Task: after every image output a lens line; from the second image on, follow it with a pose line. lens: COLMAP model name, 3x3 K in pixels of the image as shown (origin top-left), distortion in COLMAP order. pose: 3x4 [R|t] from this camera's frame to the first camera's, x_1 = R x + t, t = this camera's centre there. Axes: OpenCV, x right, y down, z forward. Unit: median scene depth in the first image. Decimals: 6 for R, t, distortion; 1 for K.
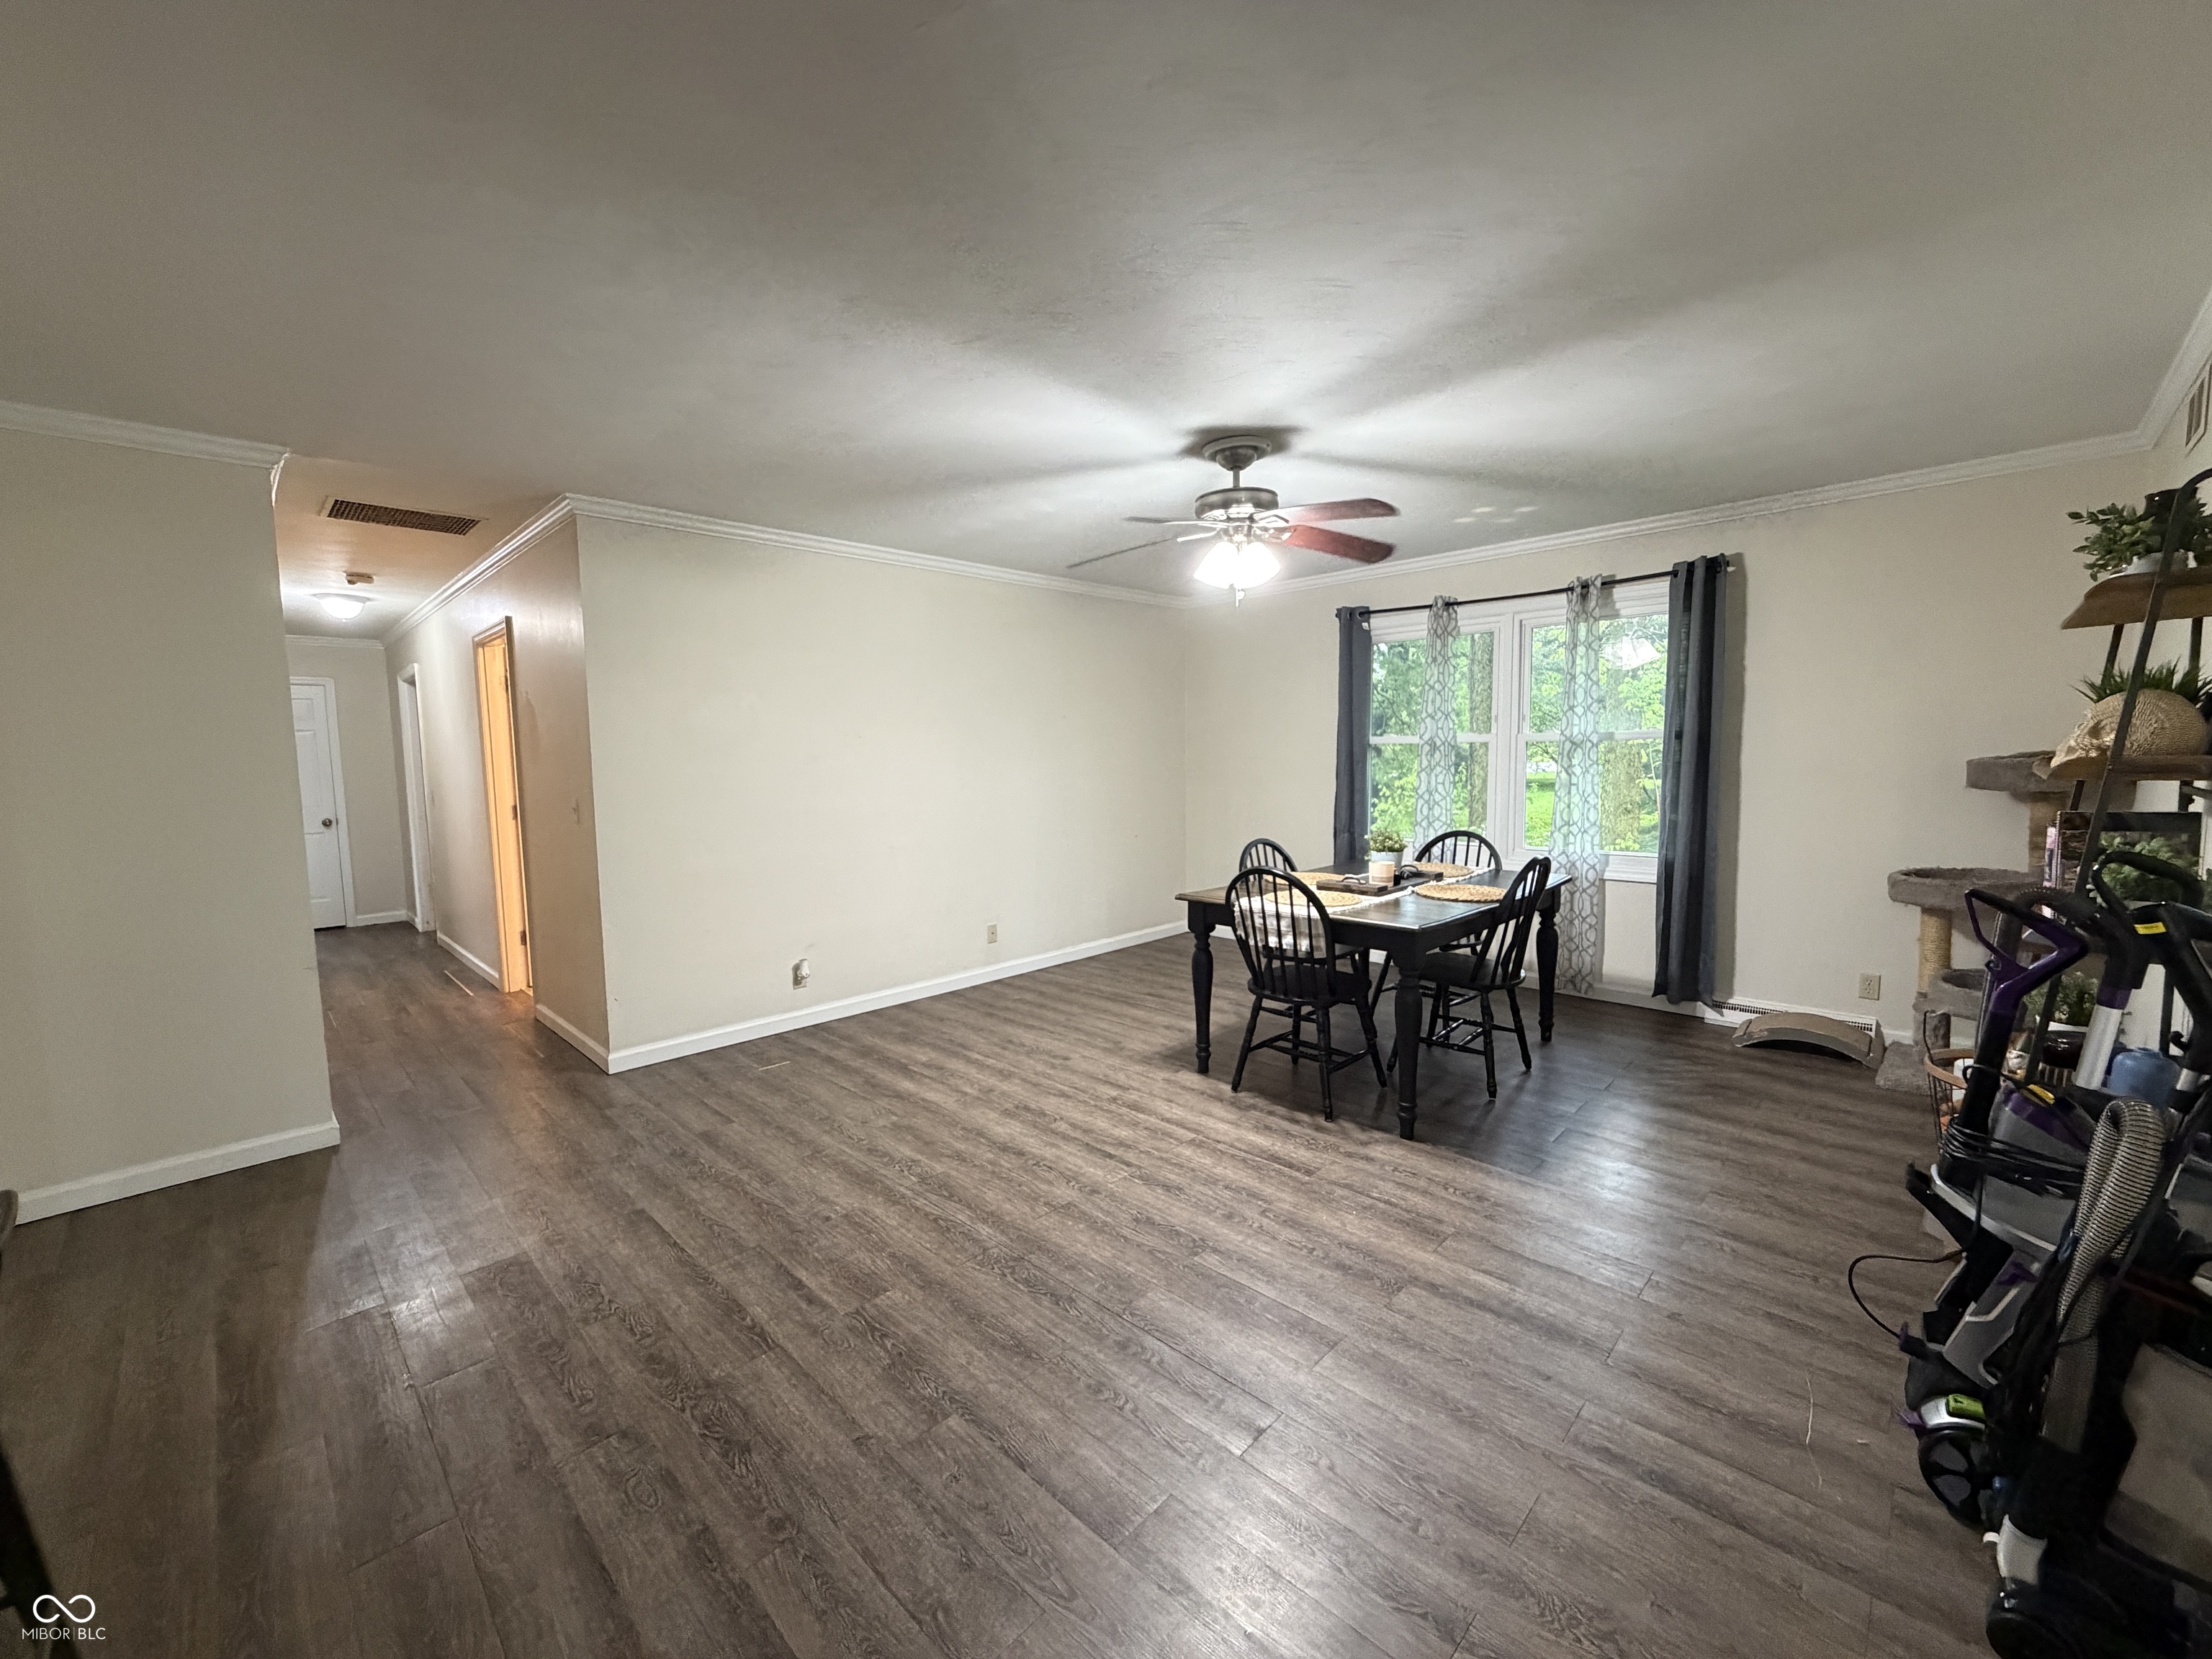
lens RADIAL K [[881.8, 0, 1103.4], [0, 881.8, 829.1], [0, 0, 1]] dist [0.000376, -0.000102]
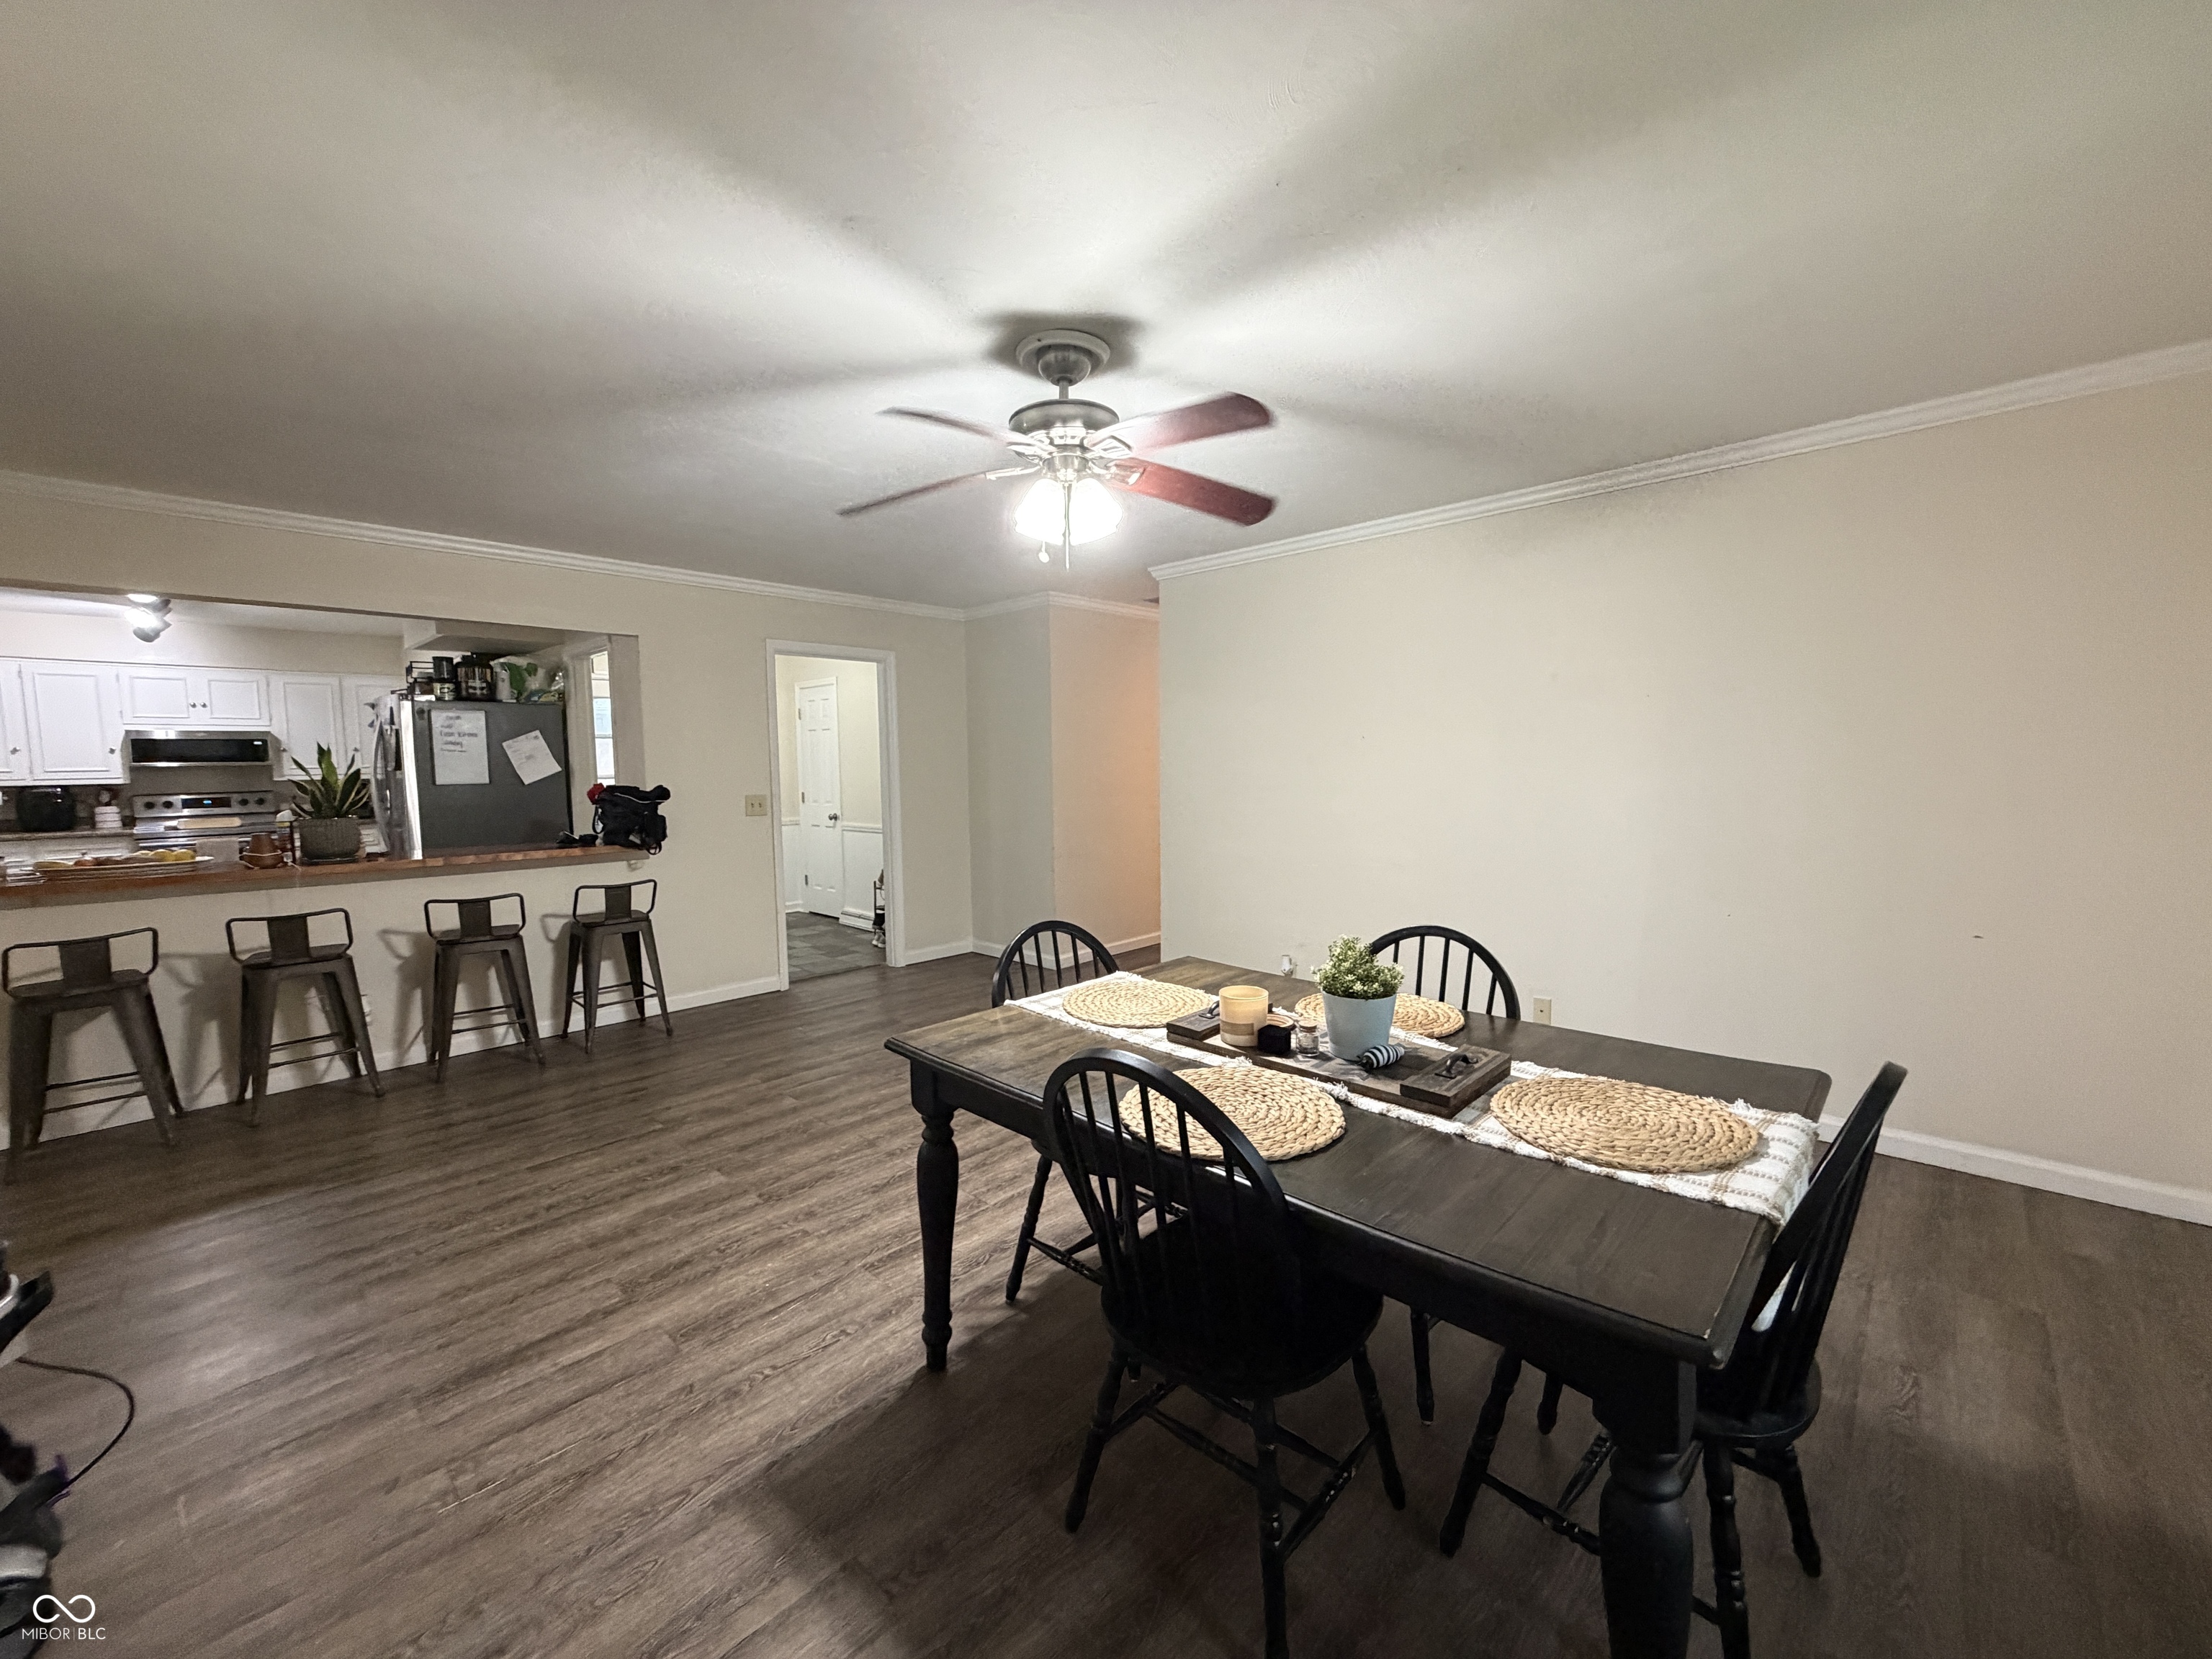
lens RADIAL K [[881.8, 0, 1103.4], [0, 881.8, 829.1], [0, 0, 1]] dist [0.000376, -0.000102]
pose [[0.016821, 0.093084, -0.995516, 0.926157], [-0.073011, 0.993113, 0.091626, -0.106702], [0.997189, 0.071142, 0.023501, 1.047437]]
